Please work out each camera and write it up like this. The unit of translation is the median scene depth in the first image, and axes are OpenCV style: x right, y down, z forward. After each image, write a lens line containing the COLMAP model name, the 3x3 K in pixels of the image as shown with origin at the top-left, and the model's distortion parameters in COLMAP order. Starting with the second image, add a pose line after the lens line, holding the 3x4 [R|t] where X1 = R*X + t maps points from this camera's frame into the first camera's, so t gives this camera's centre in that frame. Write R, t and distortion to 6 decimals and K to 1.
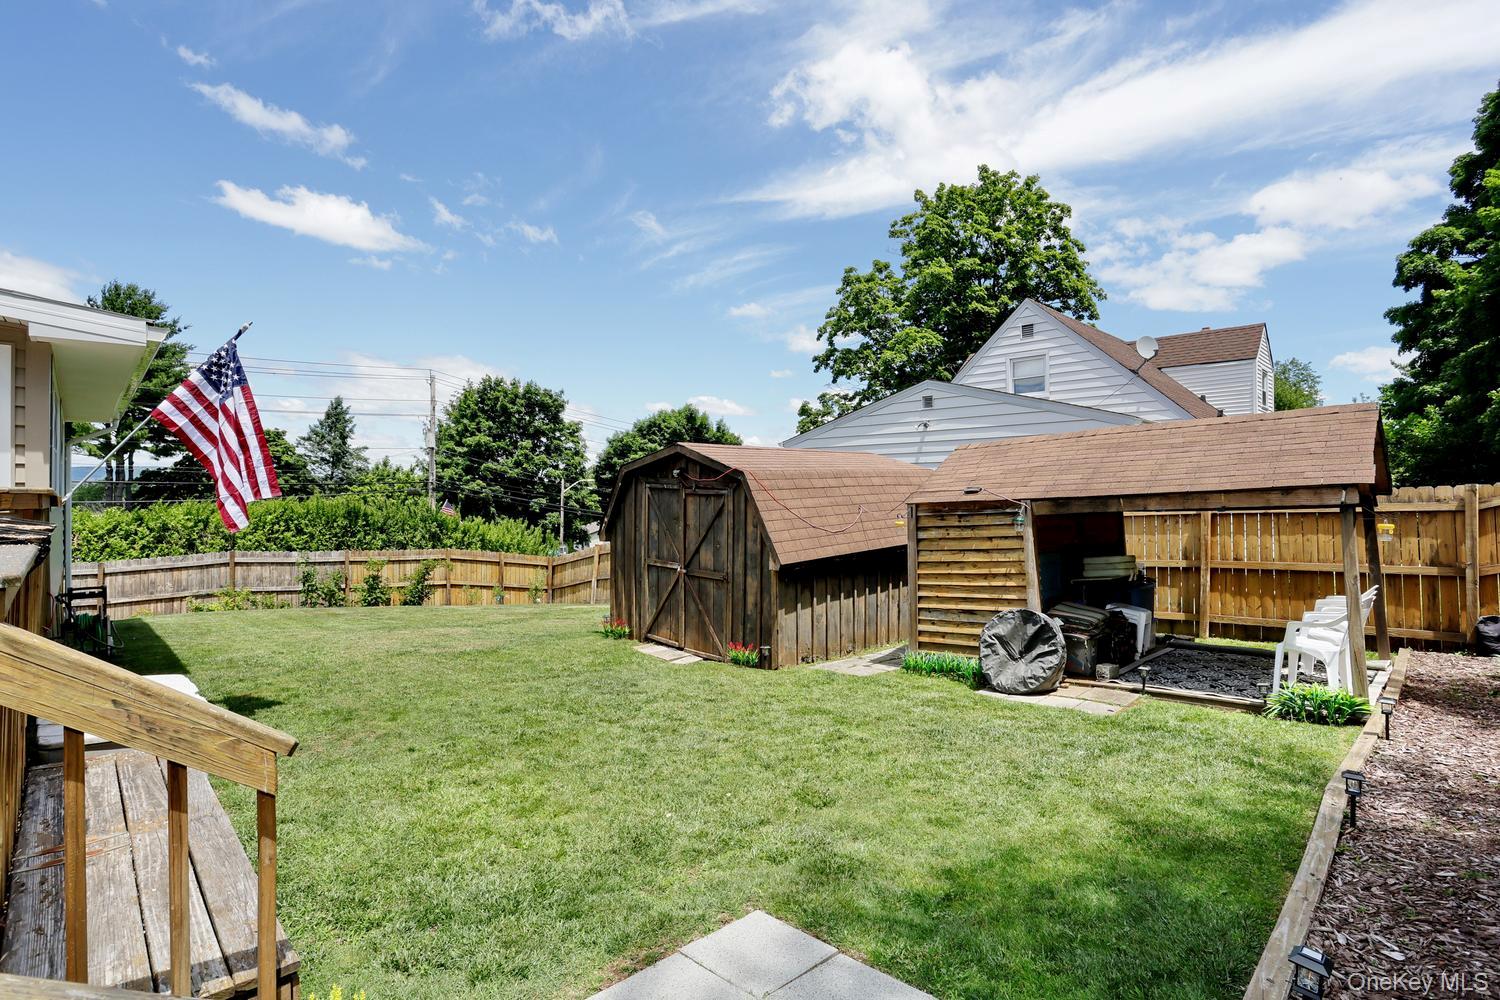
lens RADIAL K [[726.3, 0, 750.0], [0, 726.3, 500.0], [0, 0, 1]] dist [-0.081382, 0.034345]
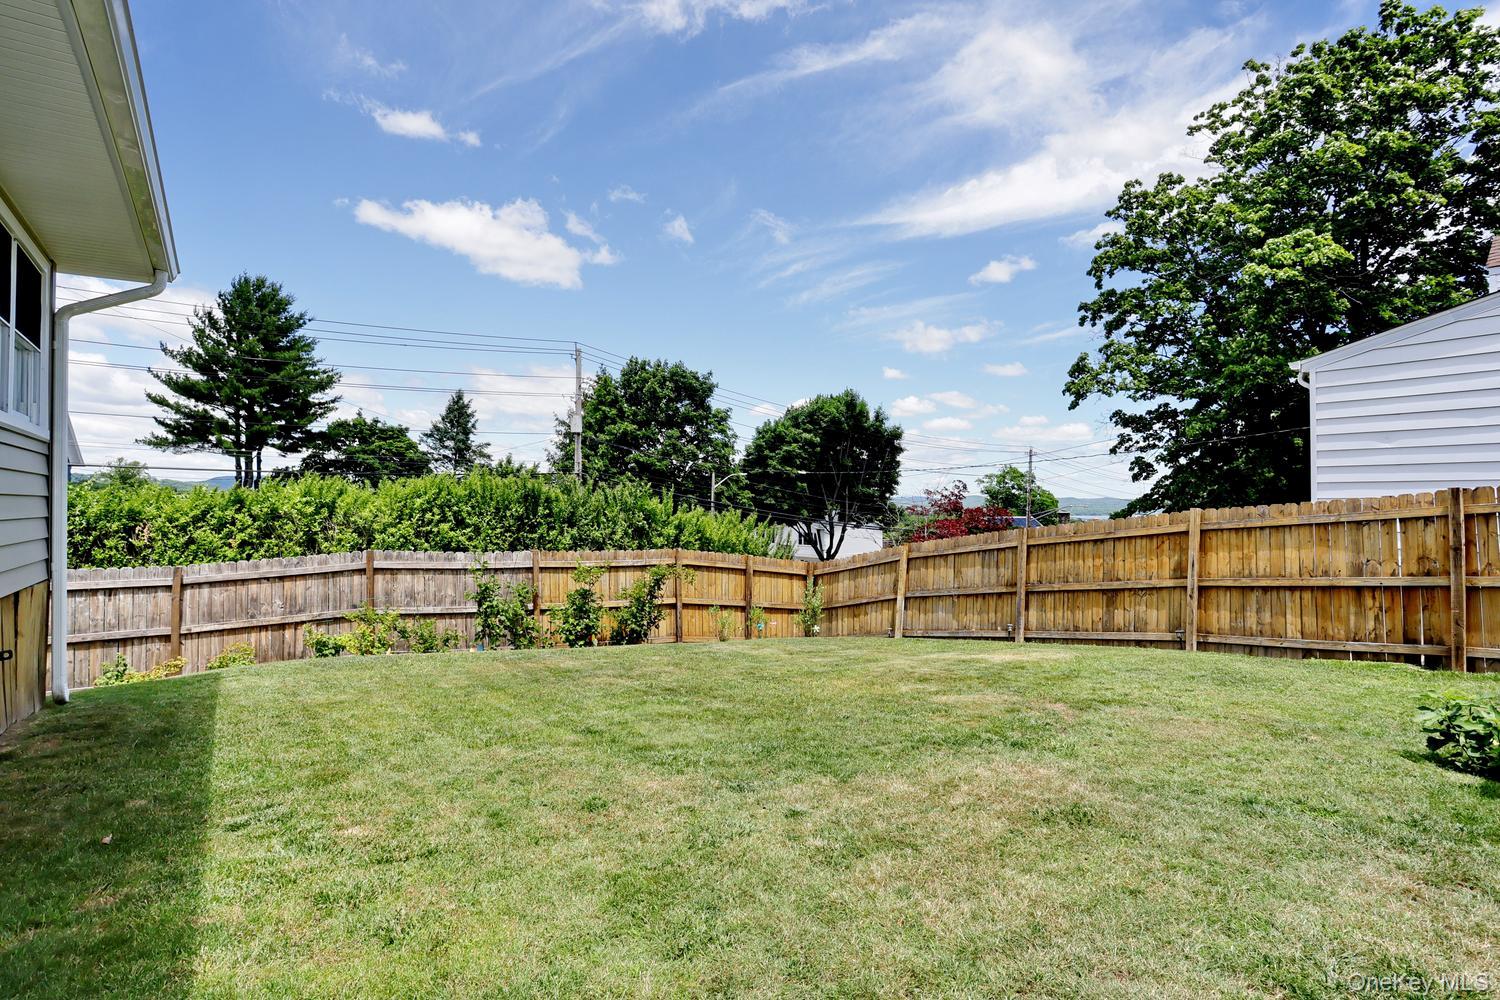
lens RADIAL K [[726.3, 0, 750.0], [0, 726.3, 500.0], [0, 0, 1]] dist [-0.081382, 0.034345]
pose [[0.992239, -0.002609, -0.124318, -0.273096], [0.001631, 0.999967, -0.007966, 0.028257], [0.124334, 0.007701, 0.992210, 0.347626]]
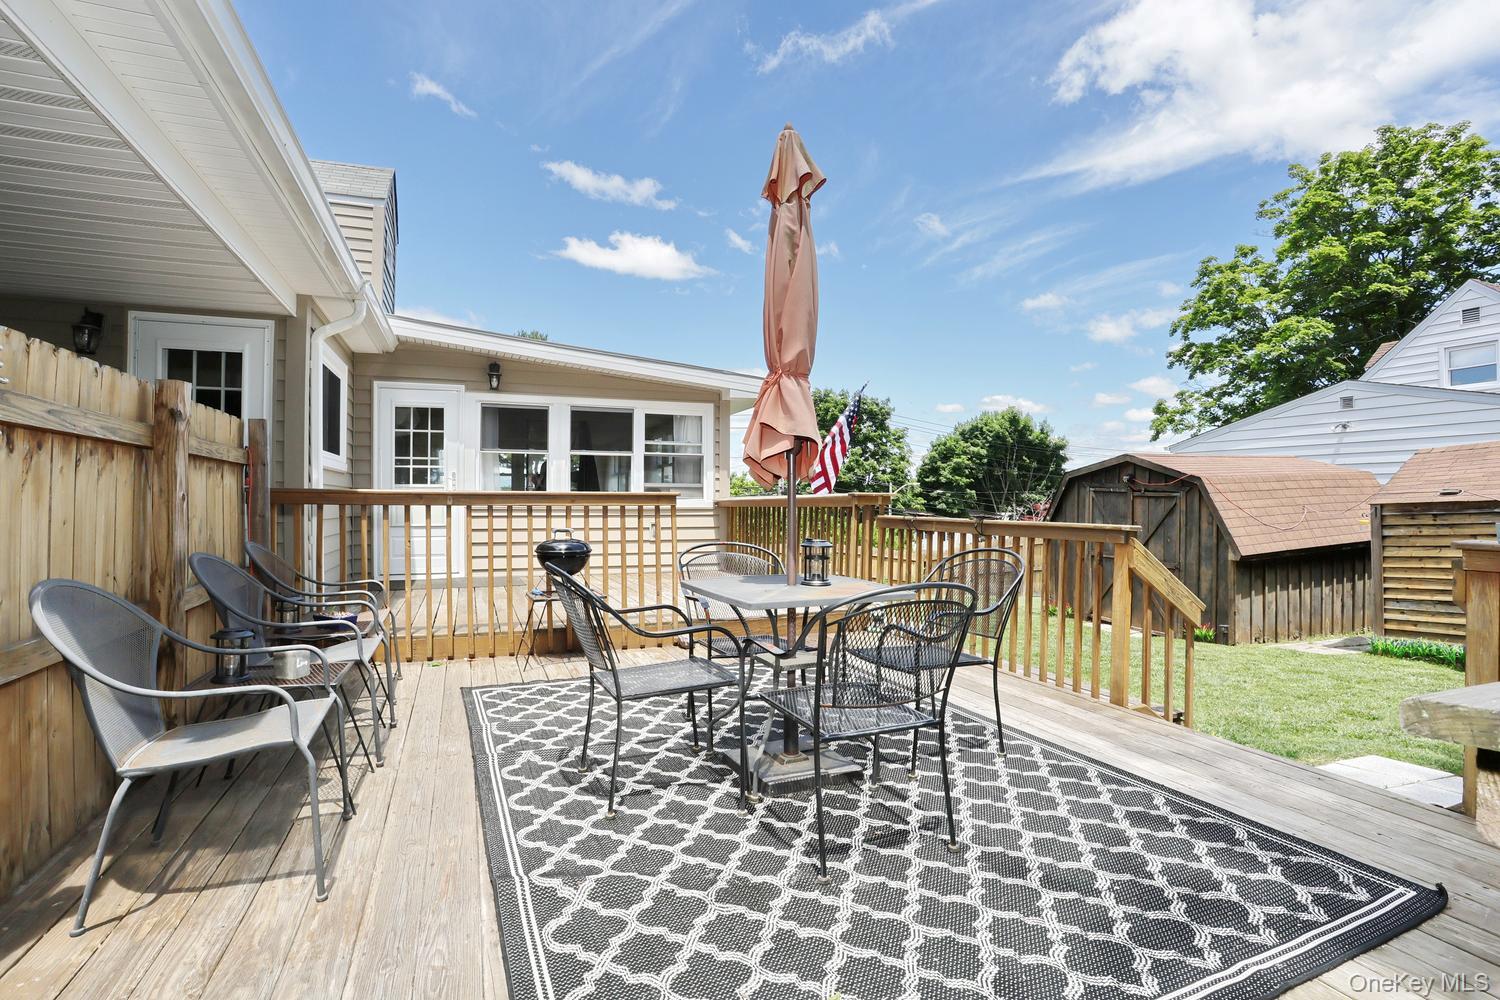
lens RADIAL K [[726.3, 0, 750.0], [0, 726.3, 500.0], [0, 0, 1]] dist [-0.081382, 0.034345]
pose [[0.920579, -0.000772, -0.390555, -0.090789], [-0.000909, 0.999991, -0.004121, 0.001495], [0.390555, 0.004149, 0.920570, -0.133057]]
